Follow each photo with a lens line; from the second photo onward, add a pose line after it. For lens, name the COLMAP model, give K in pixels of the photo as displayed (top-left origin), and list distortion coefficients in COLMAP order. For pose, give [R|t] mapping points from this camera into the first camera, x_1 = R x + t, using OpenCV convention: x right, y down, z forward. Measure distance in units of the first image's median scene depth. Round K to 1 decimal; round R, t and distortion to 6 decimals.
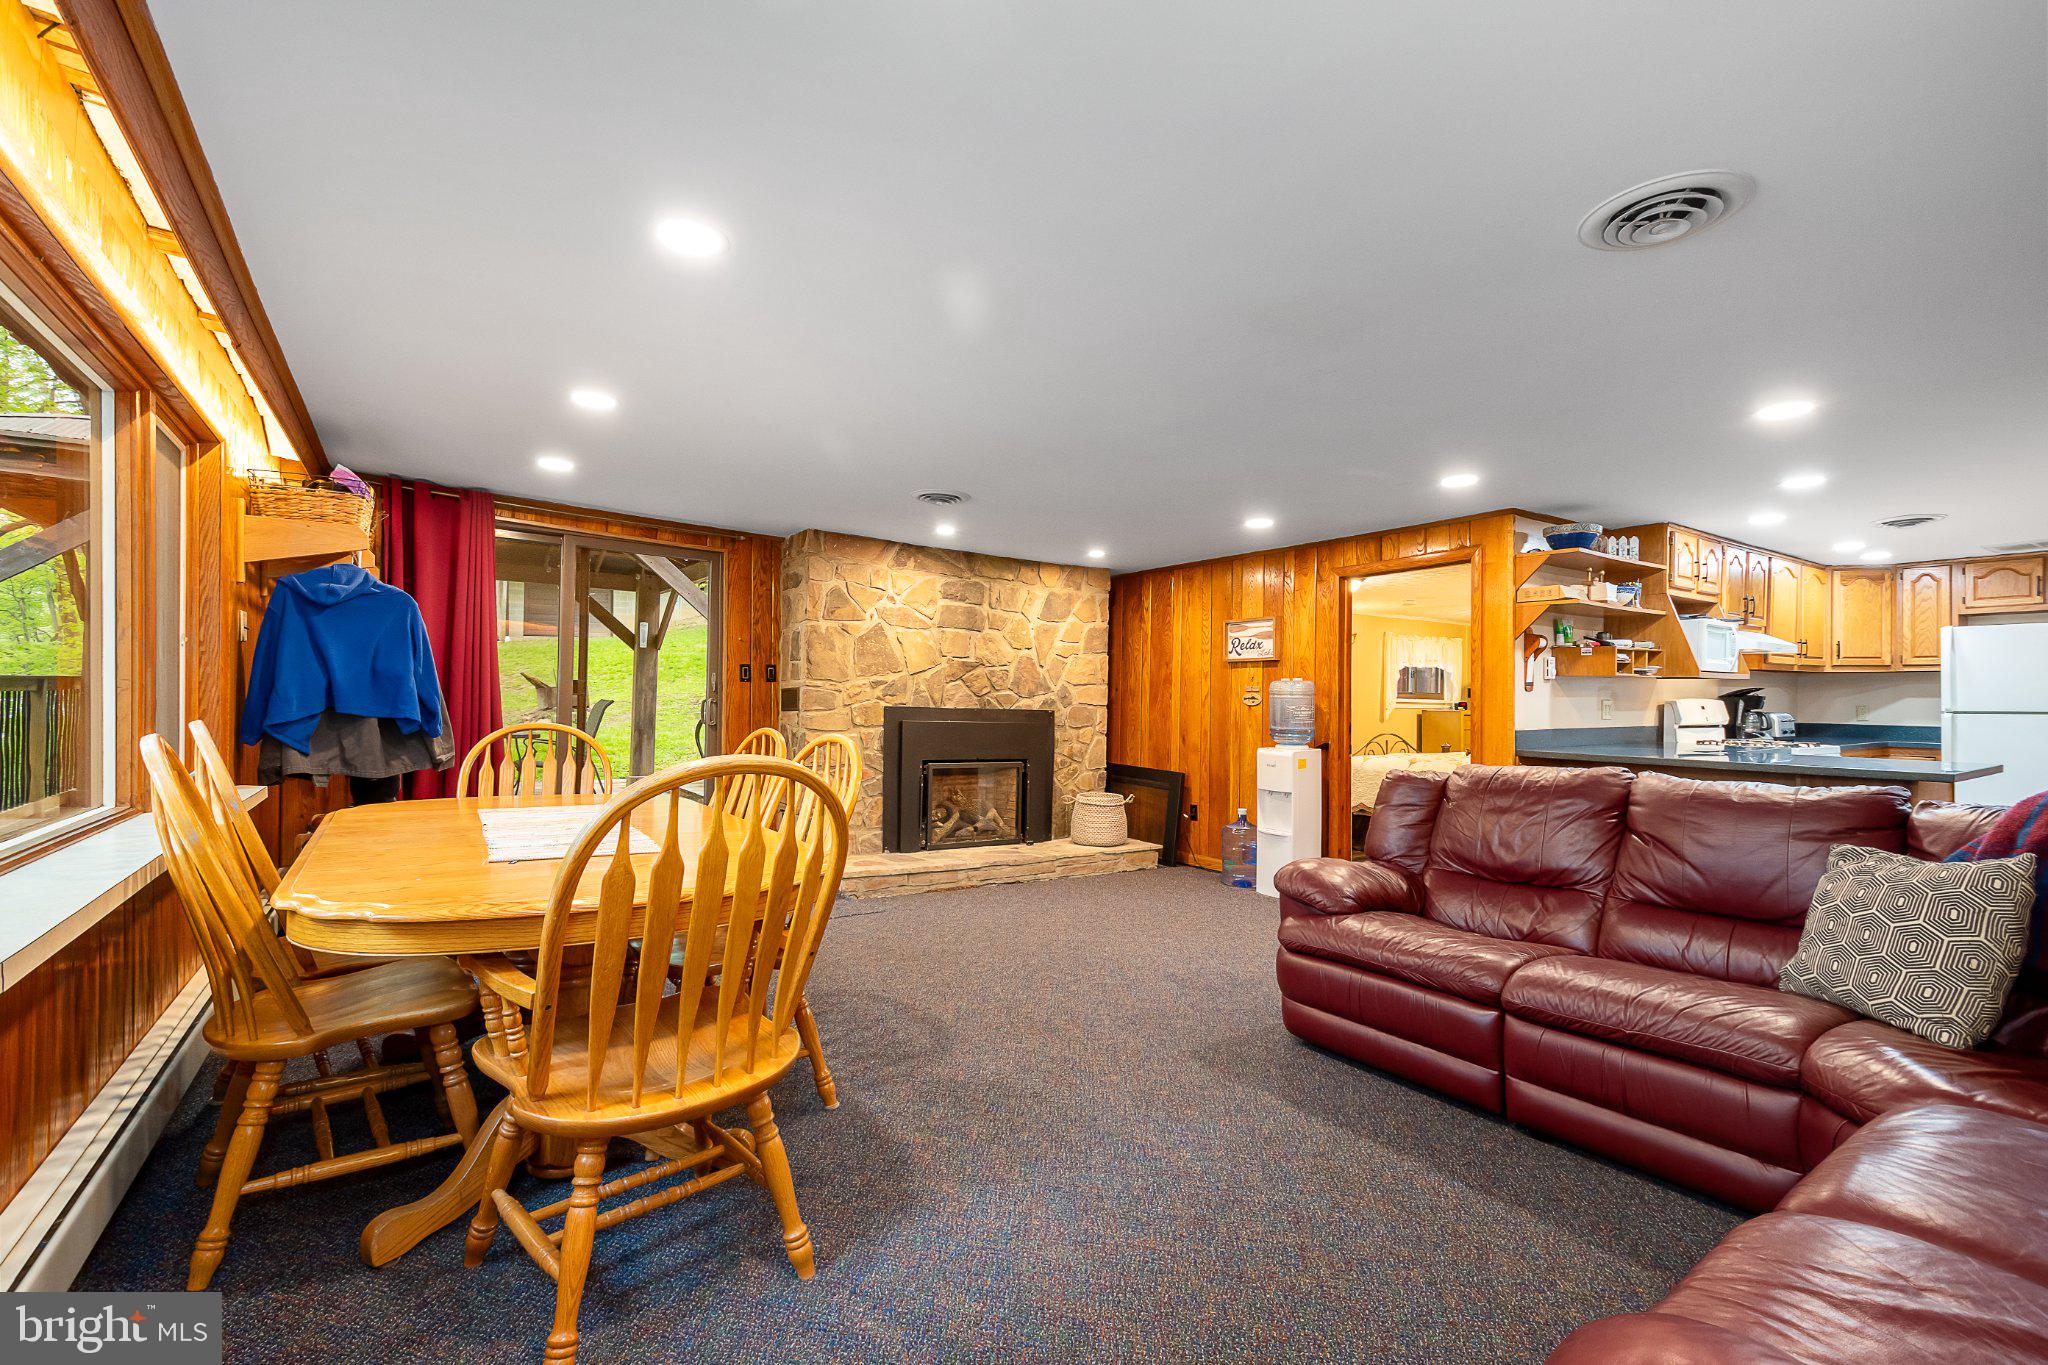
lens RADIAL K [[912.3, 0, 1003.3], [0, 912.3, 681.9], [0, 0, 1]] dist [0.002833, -0.000554]
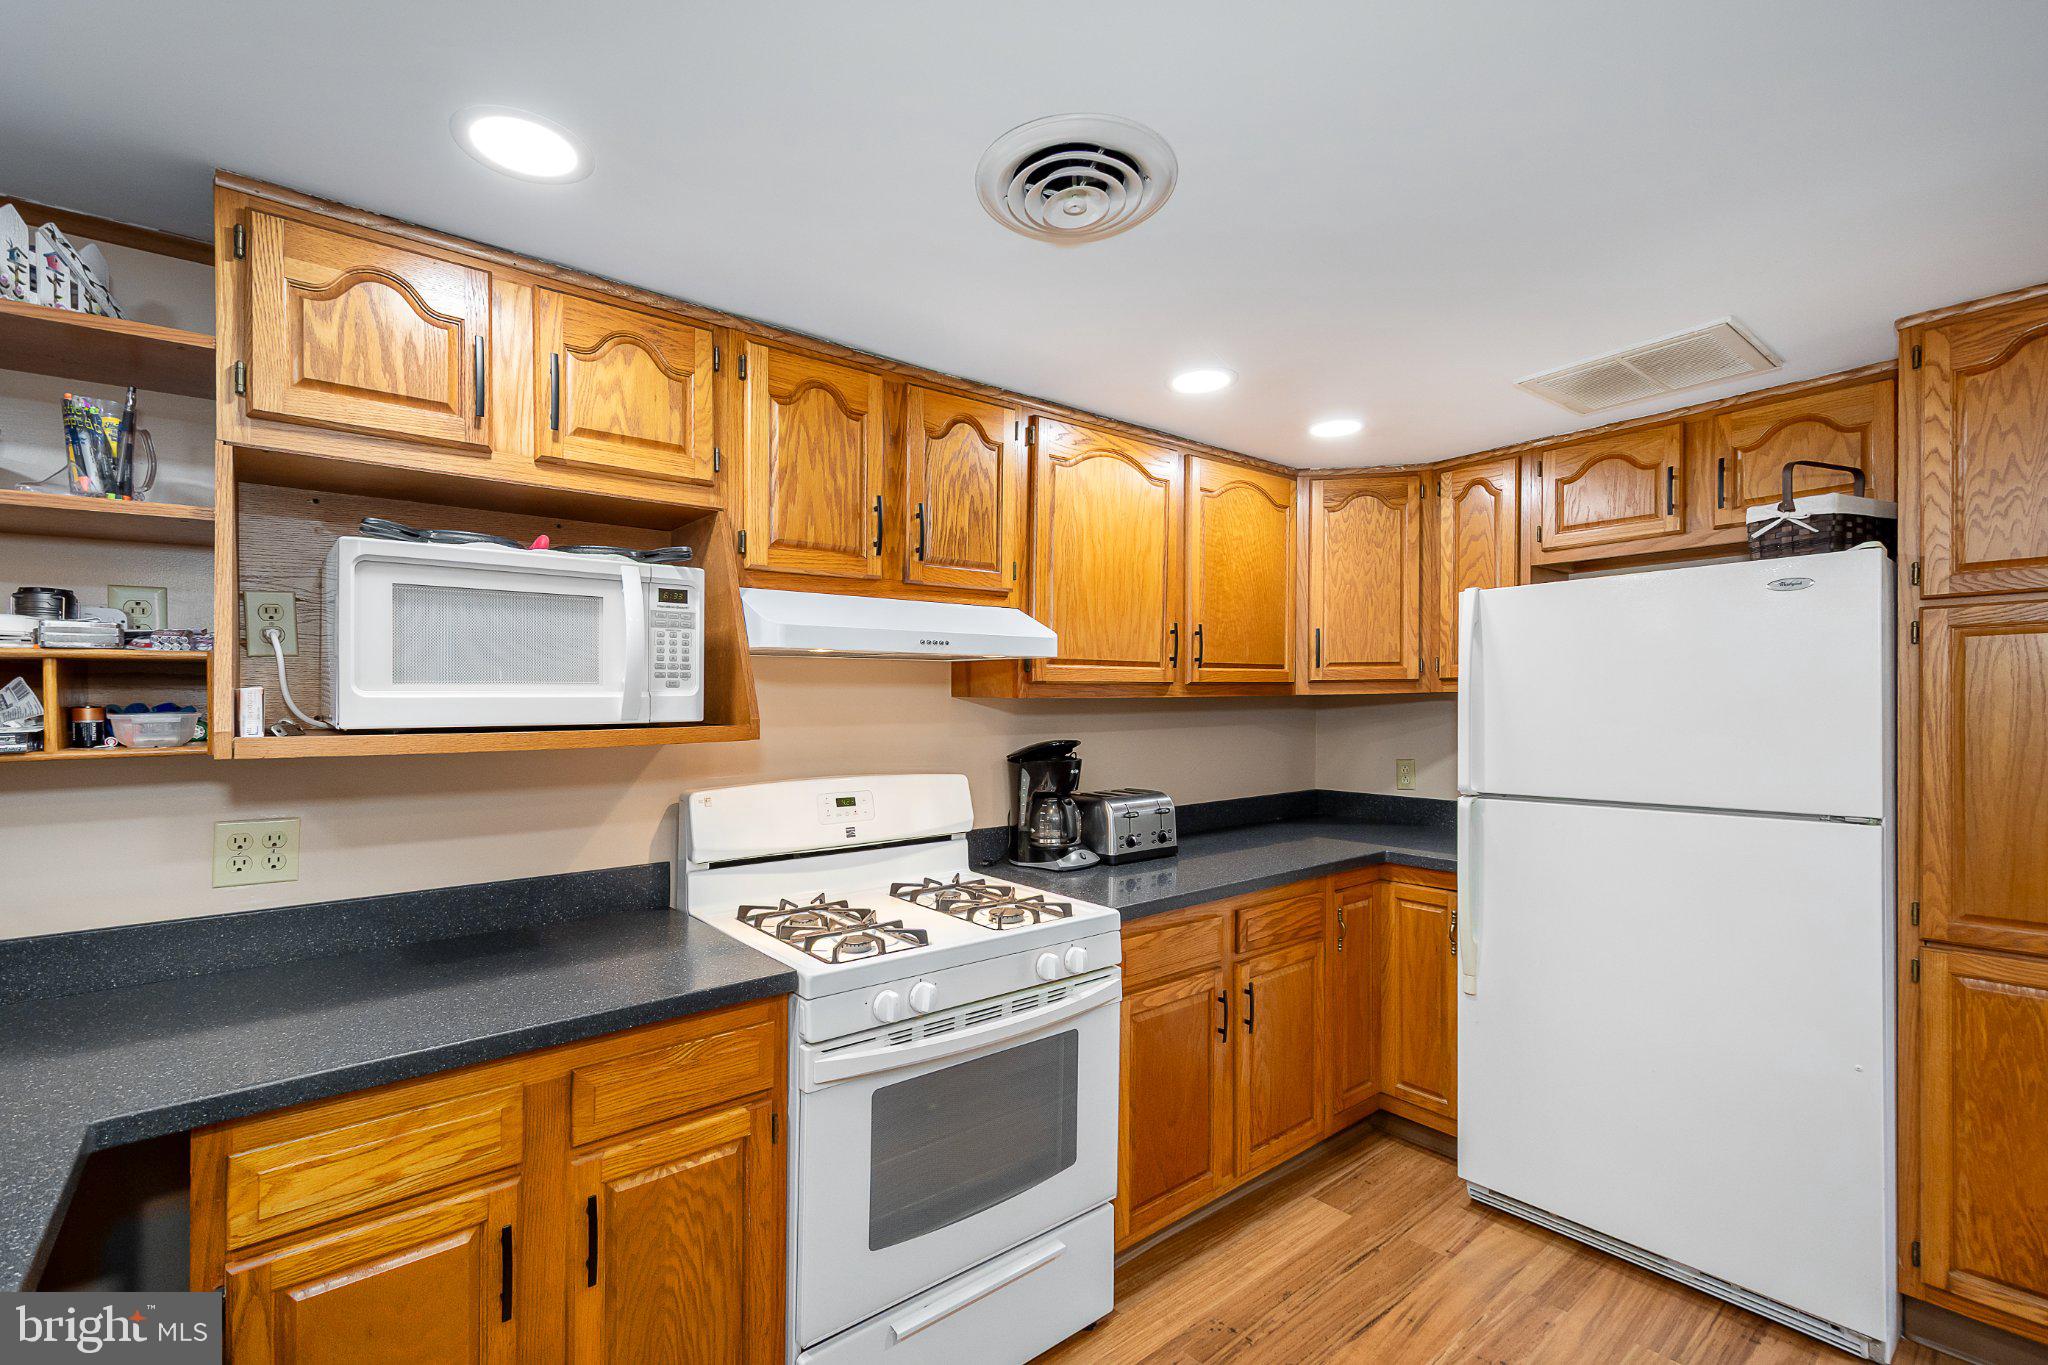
lens RADIAL K [[912.3, 0, 990.0], [0, 912.3, 699.0], [0, 0, 1]] dist [0.002833, -0.000554]
pose [[0.996031, -0.014105, 0.087883, 0.746482], [0.013482, 0.999880, 0.007680, -0.015418], [-0.087981, -0.006465, 0.996101, 0.581029]]
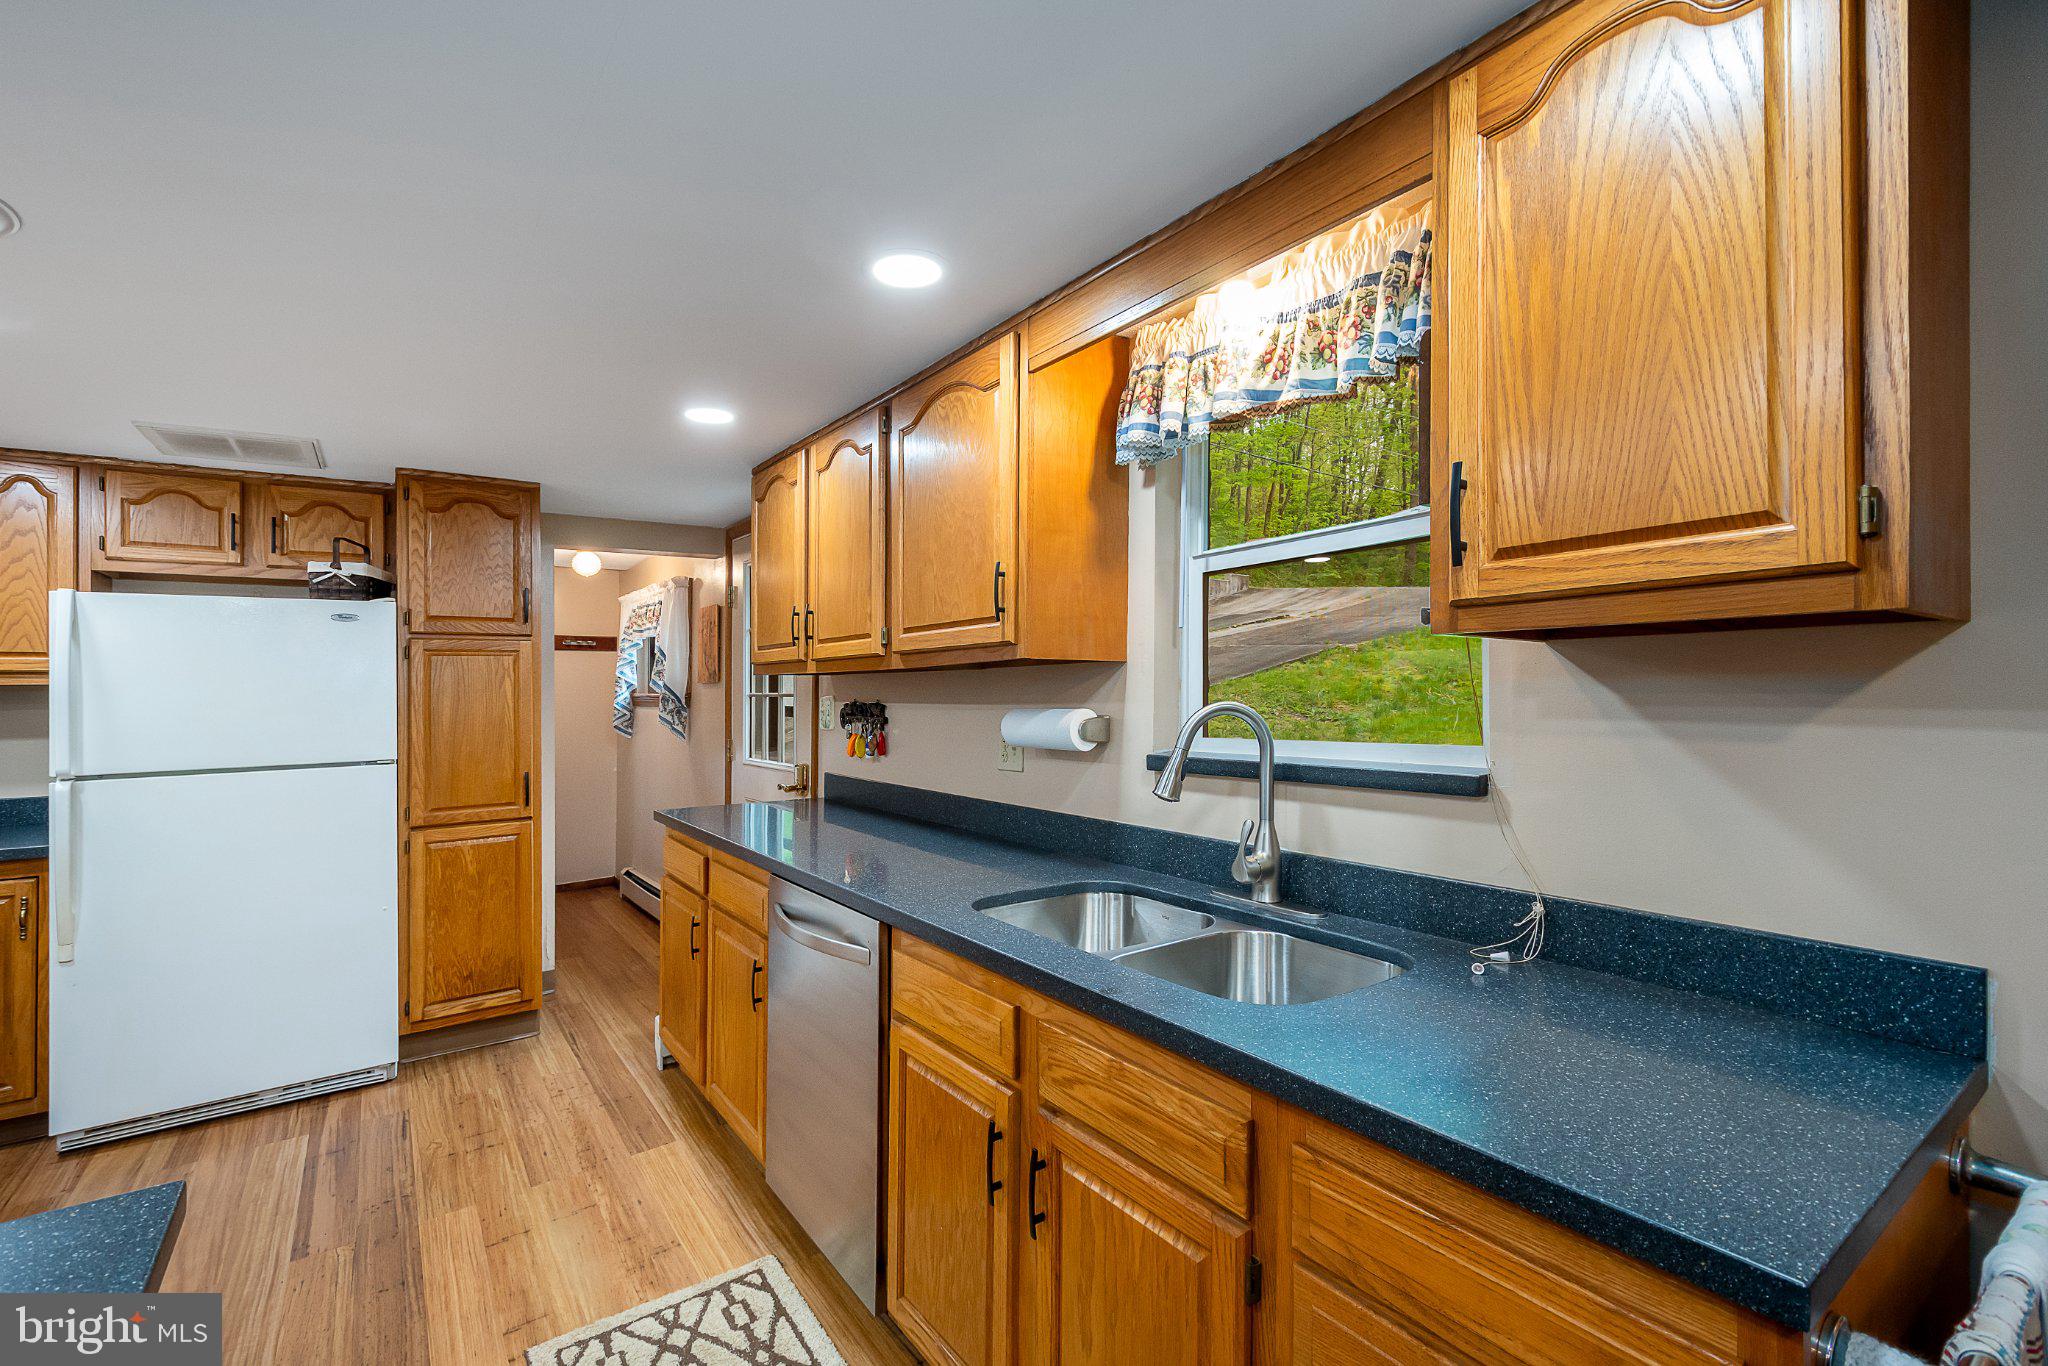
lens RADIAL K [[912.3, 0, 1016.2], [0, 912.3, 667.7], [0, 0, 1]] dist [0.002833, -0.000554]
pose [[-0.026292, 0.014224, 0.999553, 0.545295], [-0.001138, 0.999898, -0.014258, -0.014988], [-0.999654, -0.001512, -0.026274, 0.519933]]
